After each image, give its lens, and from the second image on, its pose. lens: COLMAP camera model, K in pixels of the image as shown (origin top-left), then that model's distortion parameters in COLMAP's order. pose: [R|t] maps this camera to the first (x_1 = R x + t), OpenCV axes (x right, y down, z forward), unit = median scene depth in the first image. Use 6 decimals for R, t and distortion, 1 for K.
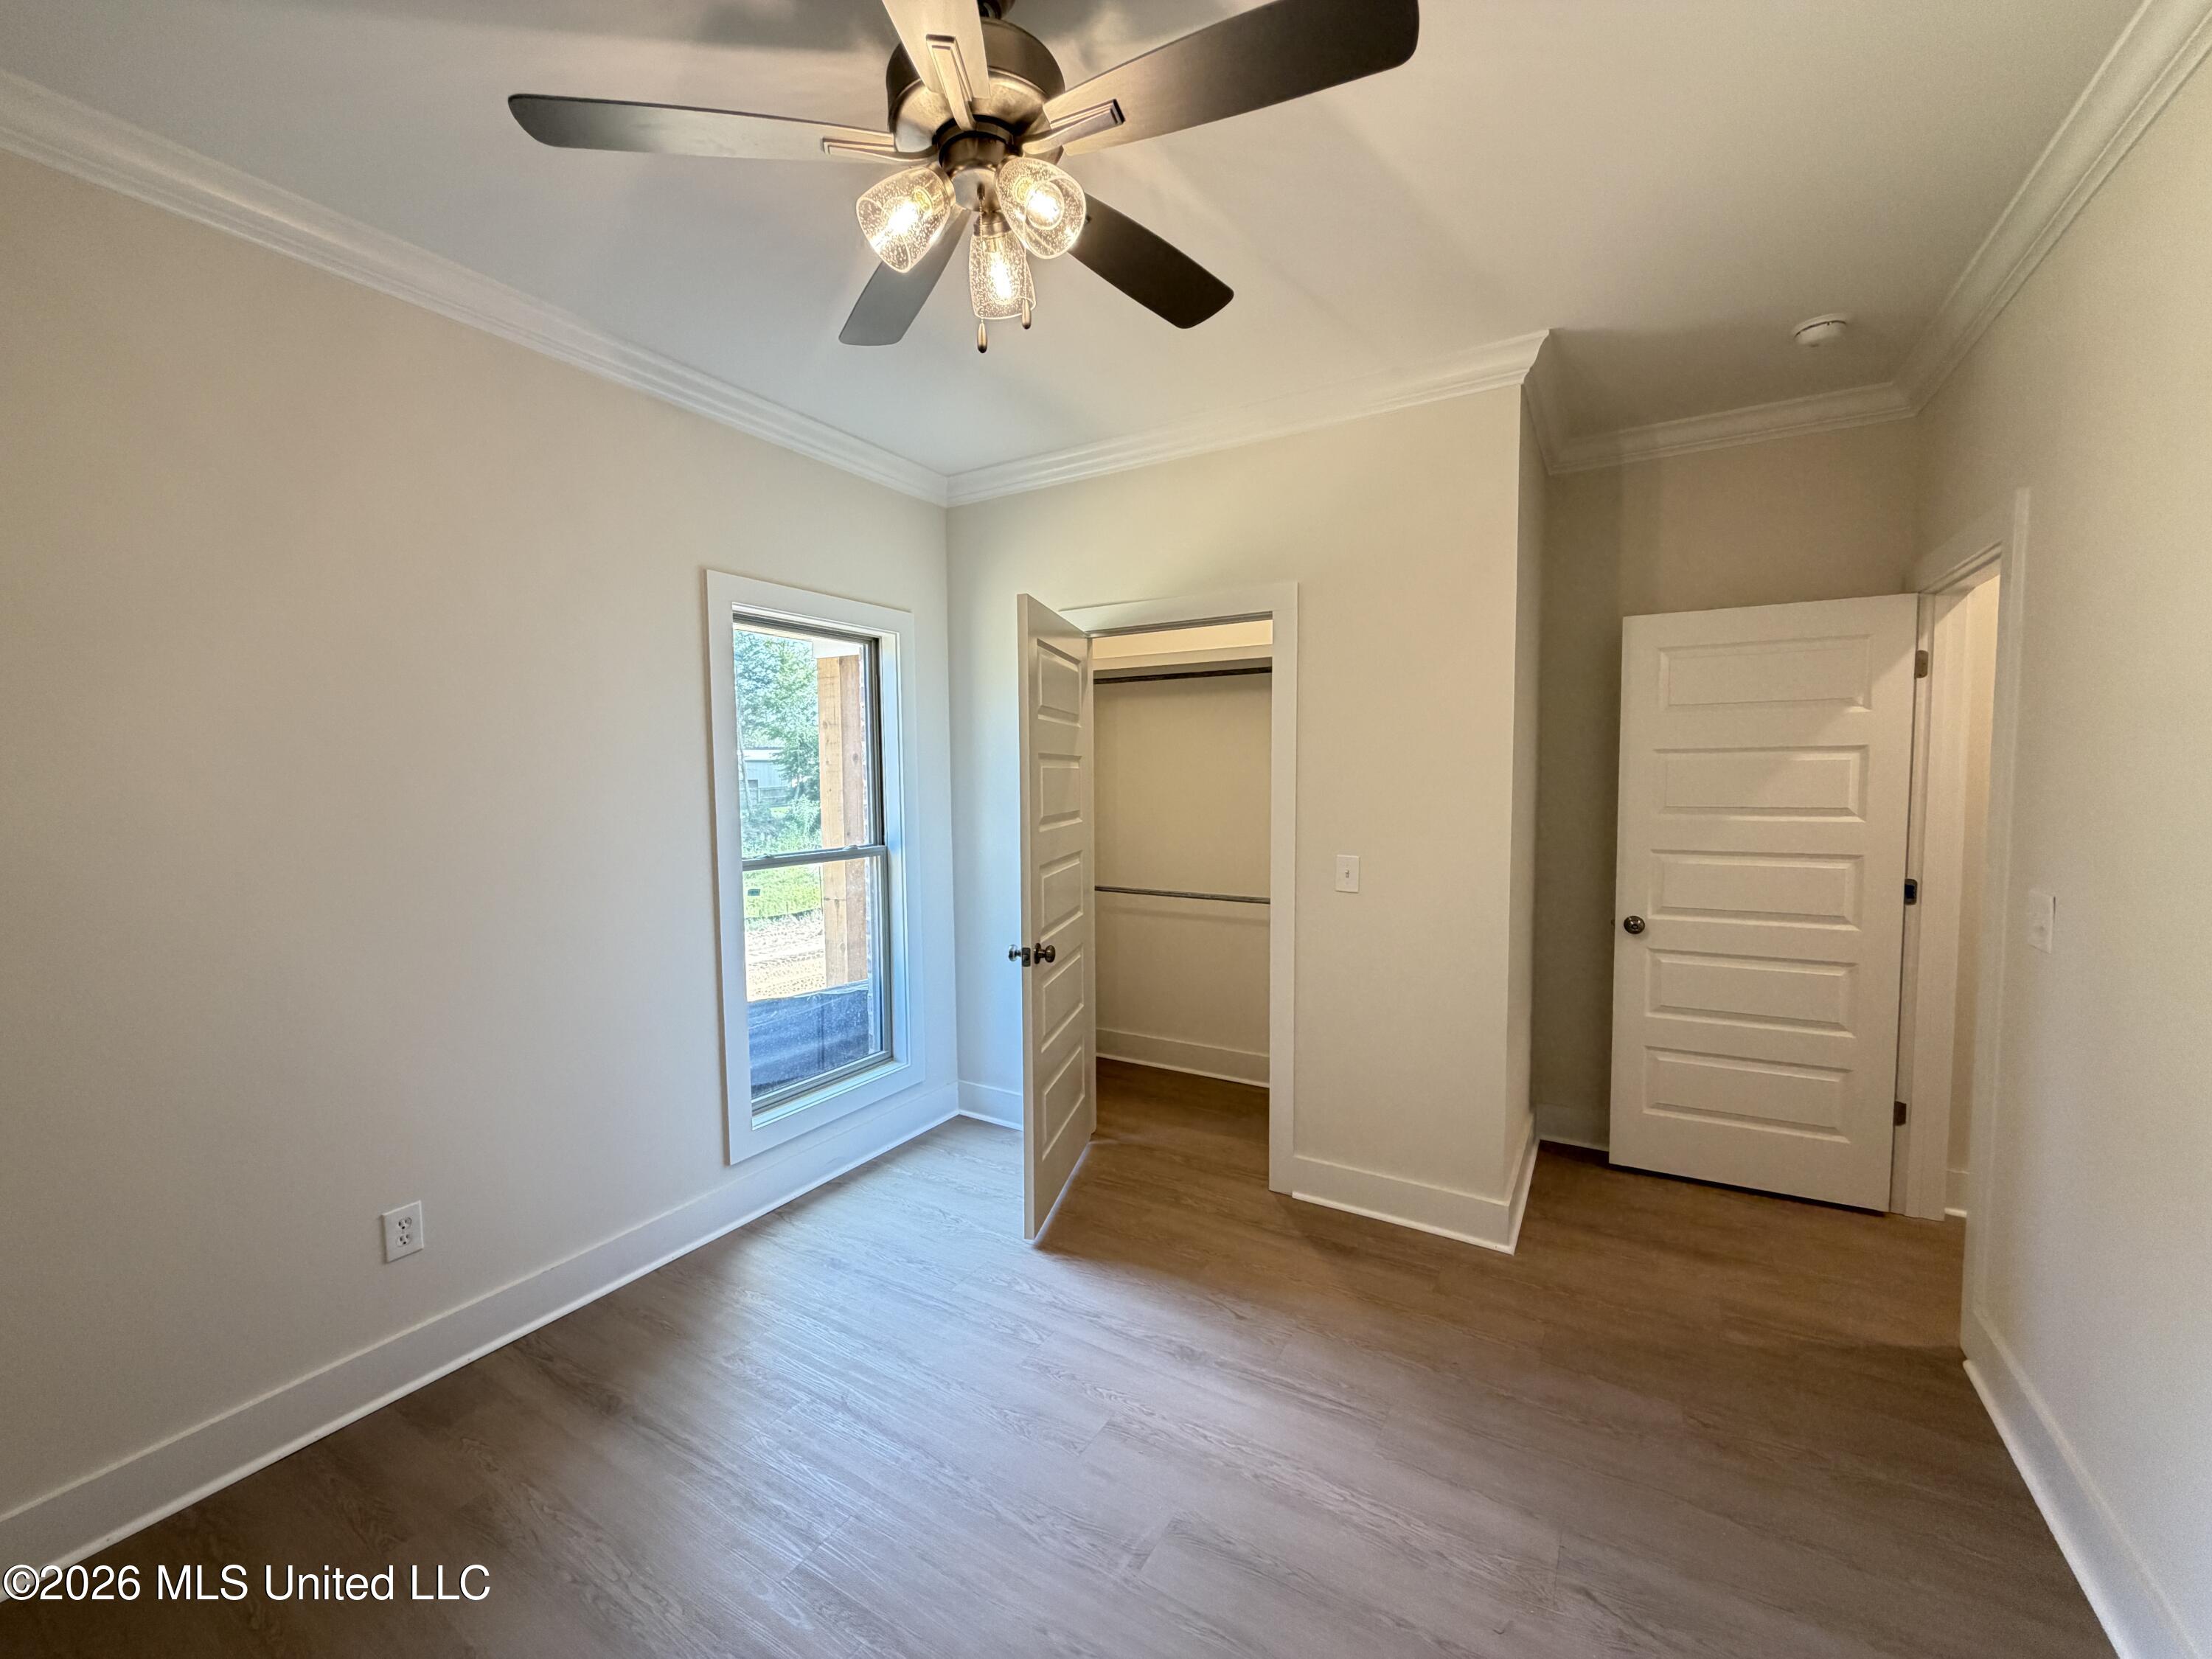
lens RADIAL K [[880.9, 0, 1120.6], [0, 880.9, 813.2], [0, 0, 1]] dist [0.000625, -0.000184]
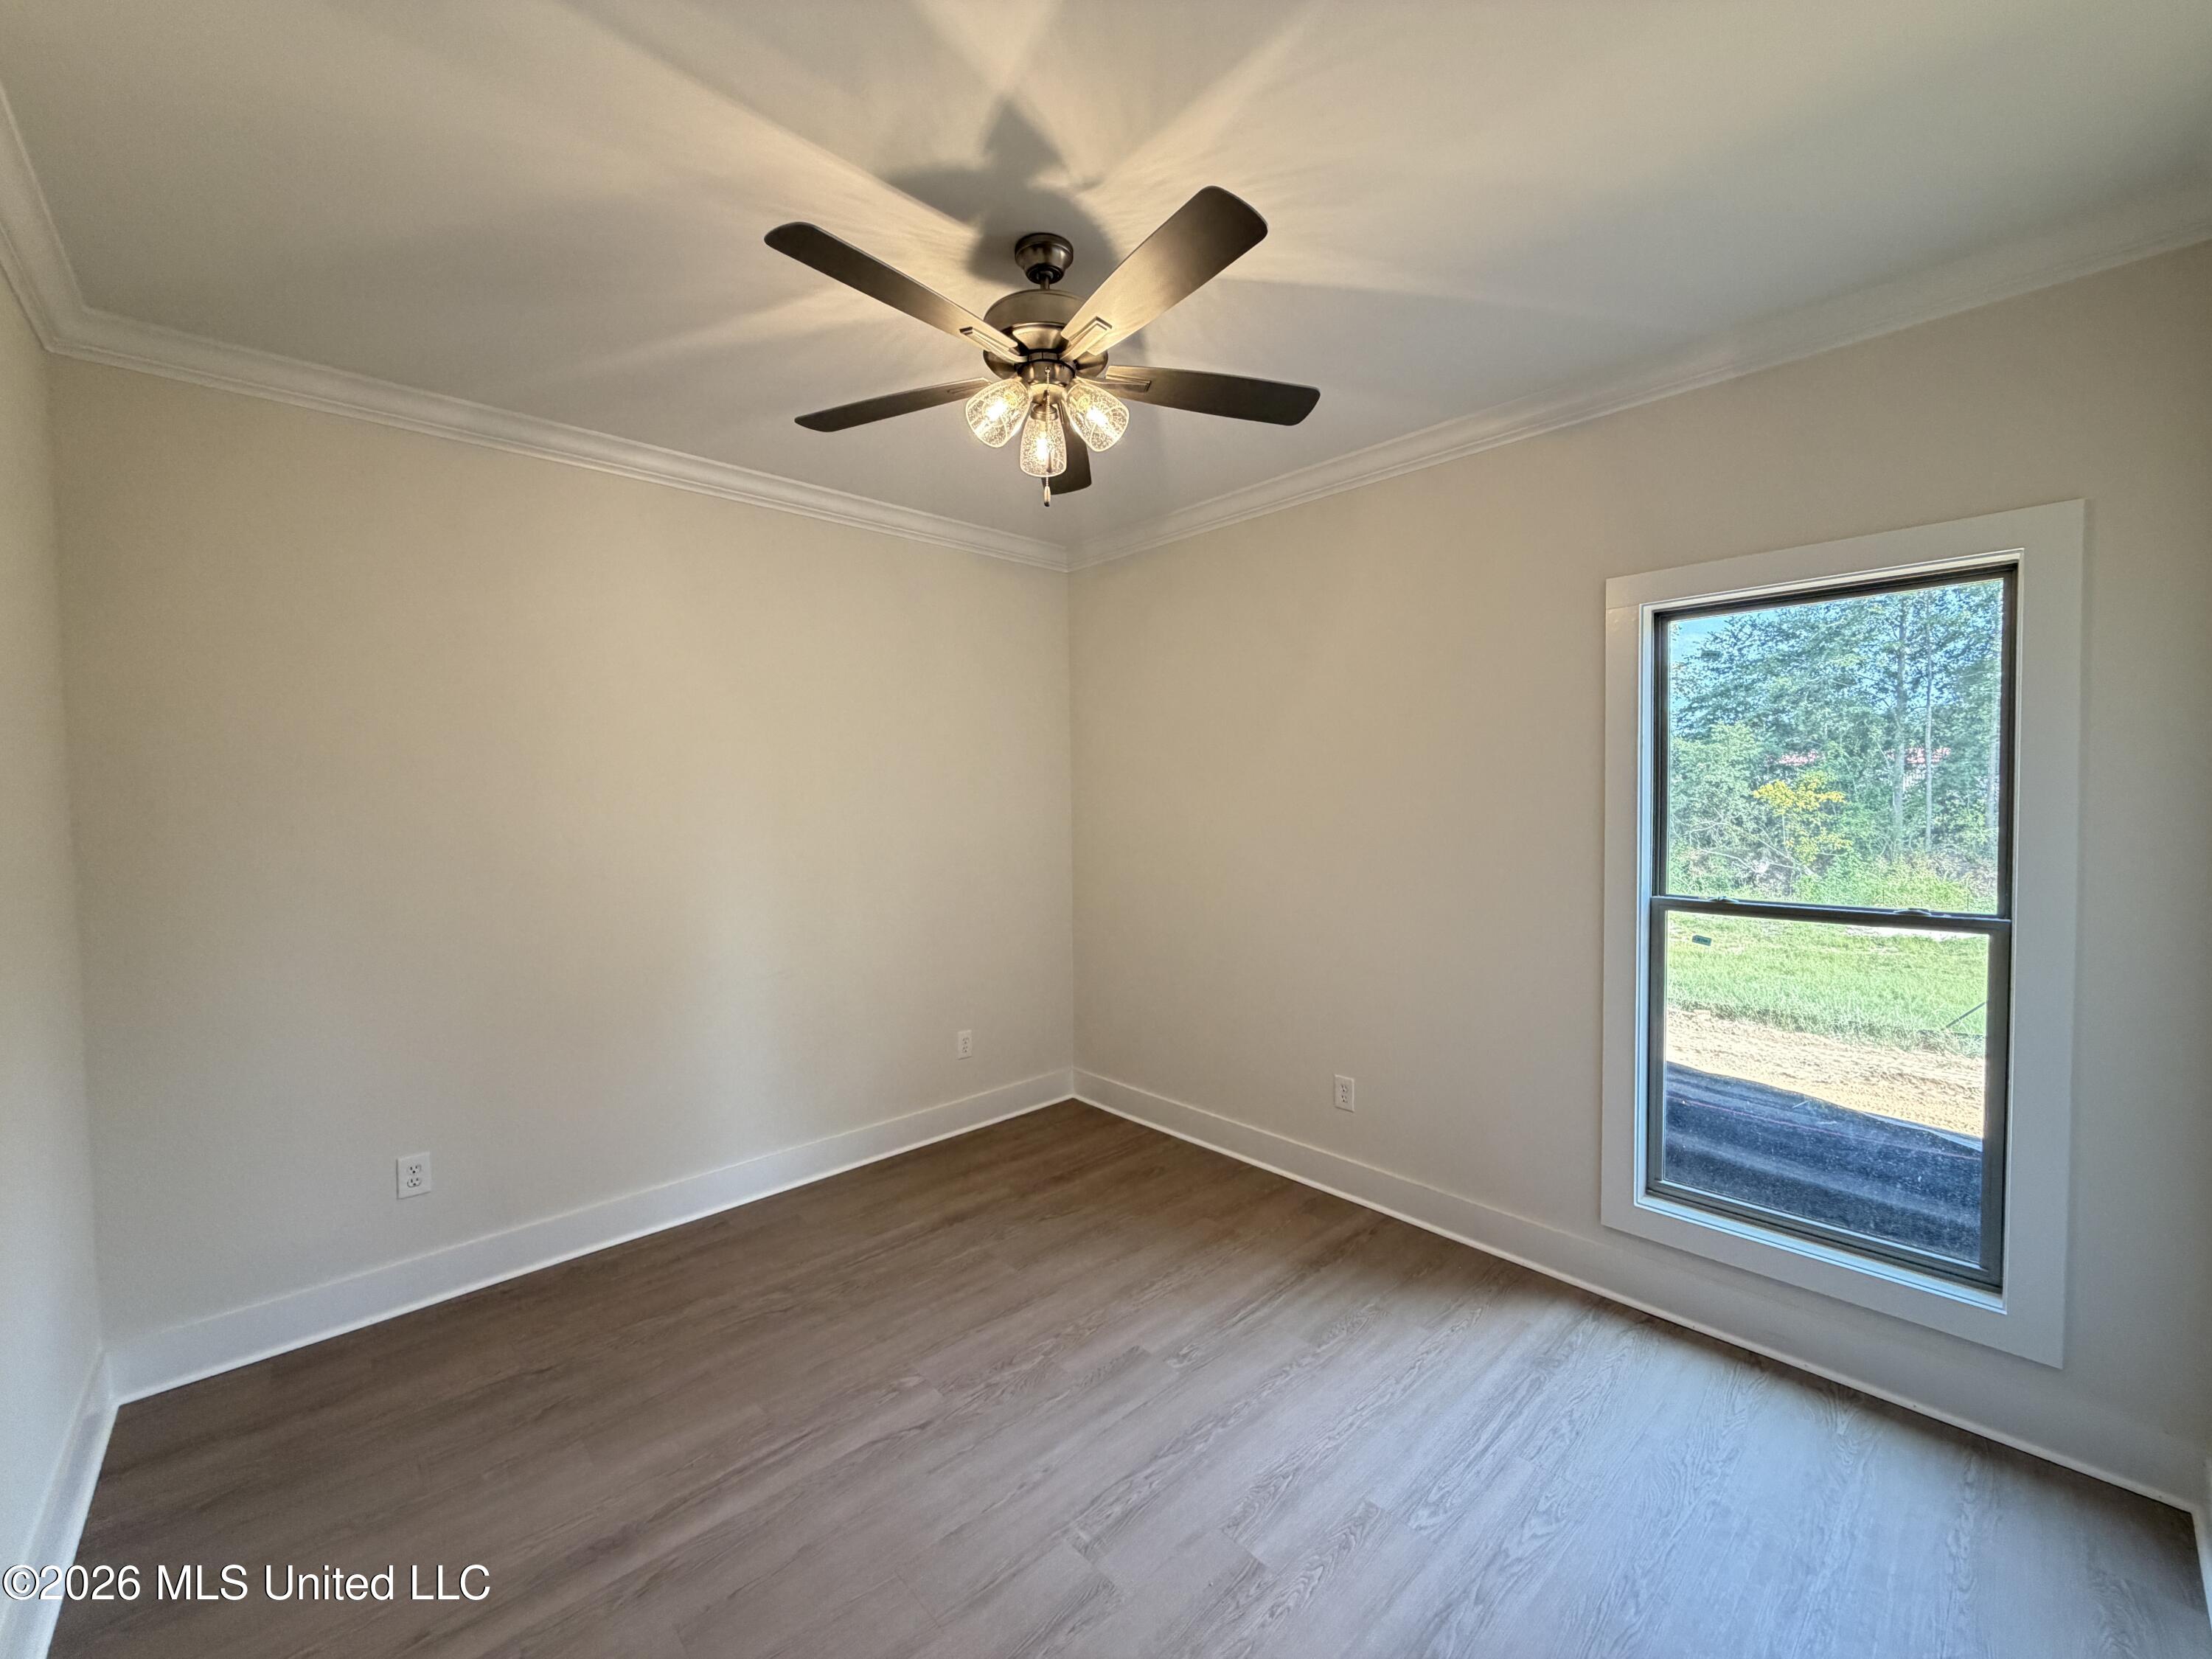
lens RADIAL K [[880.9, 0, 1087.9], [0, 880.9, 831.7], [0, 0, 1]] dist [0.000625, -0.000184]
pose [[-0.299920, 0.046259, -0.952842, 0.780046], [-0.026419, 0.998038, 0.056769, -0.064805], [0.953599, 0.042199, -0.298109, 1.004661]]
